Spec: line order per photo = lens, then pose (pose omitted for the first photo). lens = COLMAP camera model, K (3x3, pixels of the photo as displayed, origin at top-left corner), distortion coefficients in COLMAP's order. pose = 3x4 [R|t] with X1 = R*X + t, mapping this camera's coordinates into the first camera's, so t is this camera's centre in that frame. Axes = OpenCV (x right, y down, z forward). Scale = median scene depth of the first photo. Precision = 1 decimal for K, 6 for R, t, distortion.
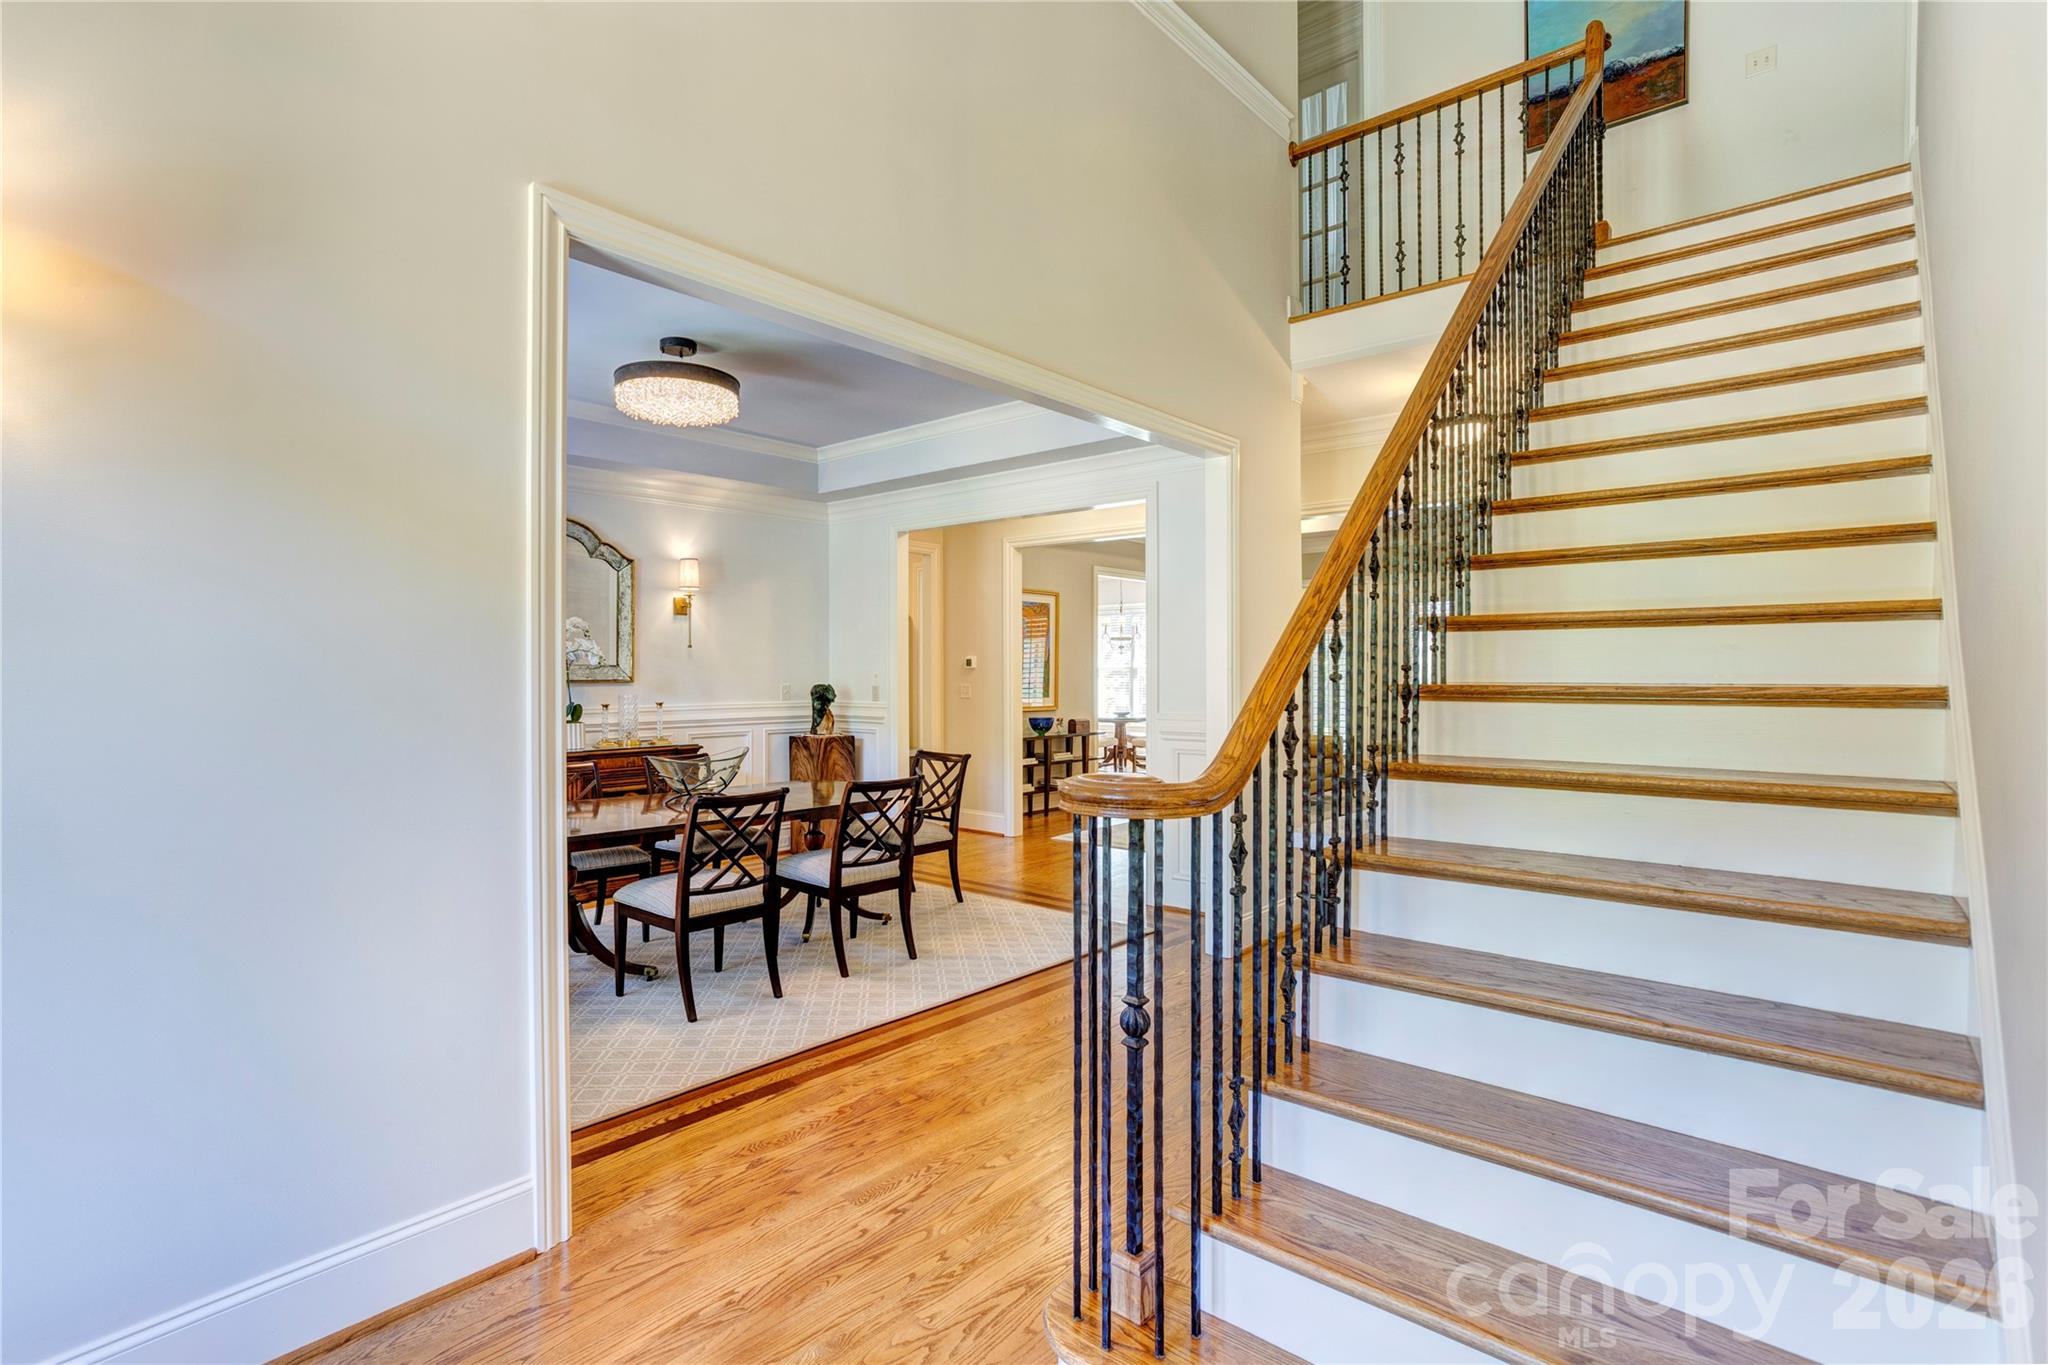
lens RADIAL K [[1014.2, 0, 1024.6], [0, 1014.2, 683.9], [0, 0, 1]] dist [0.004446, 0.002478]
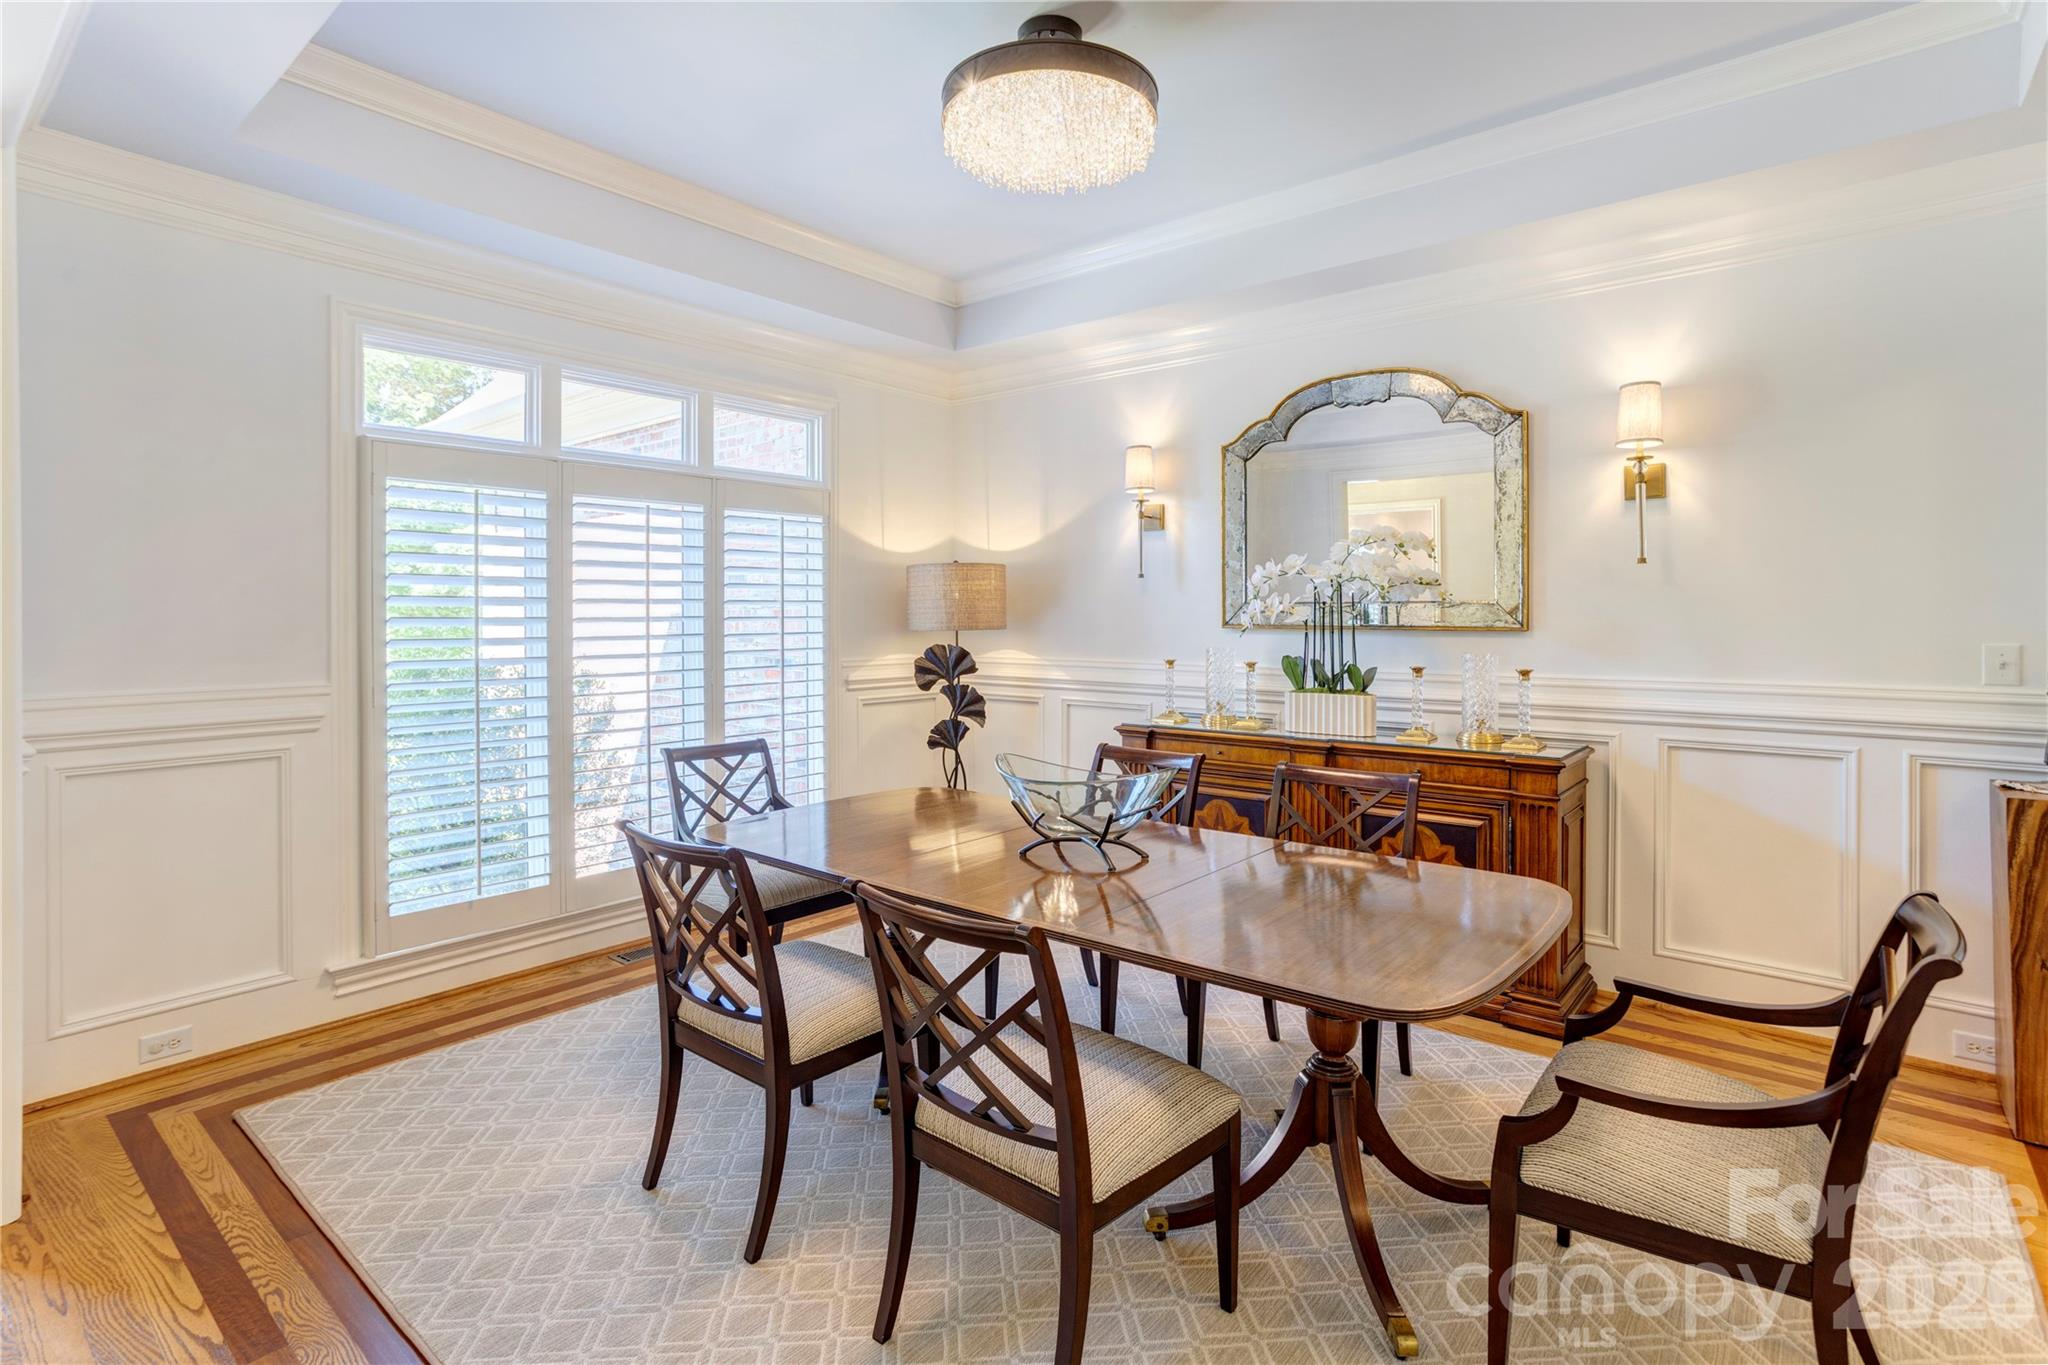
lens RADIAL K [[1014.2, 0, 999.5], [0, 1014.2, 585.3], [0, 0, 1]] dist [0.004446, 0.002478]
pose [[-0.012485, -0.014818, -0.999812, 0.182171], [-0.001383, 0.999889, -0.014802, -0.017794], [0.999921, 0.001198, -0.012504, 0.738461]]
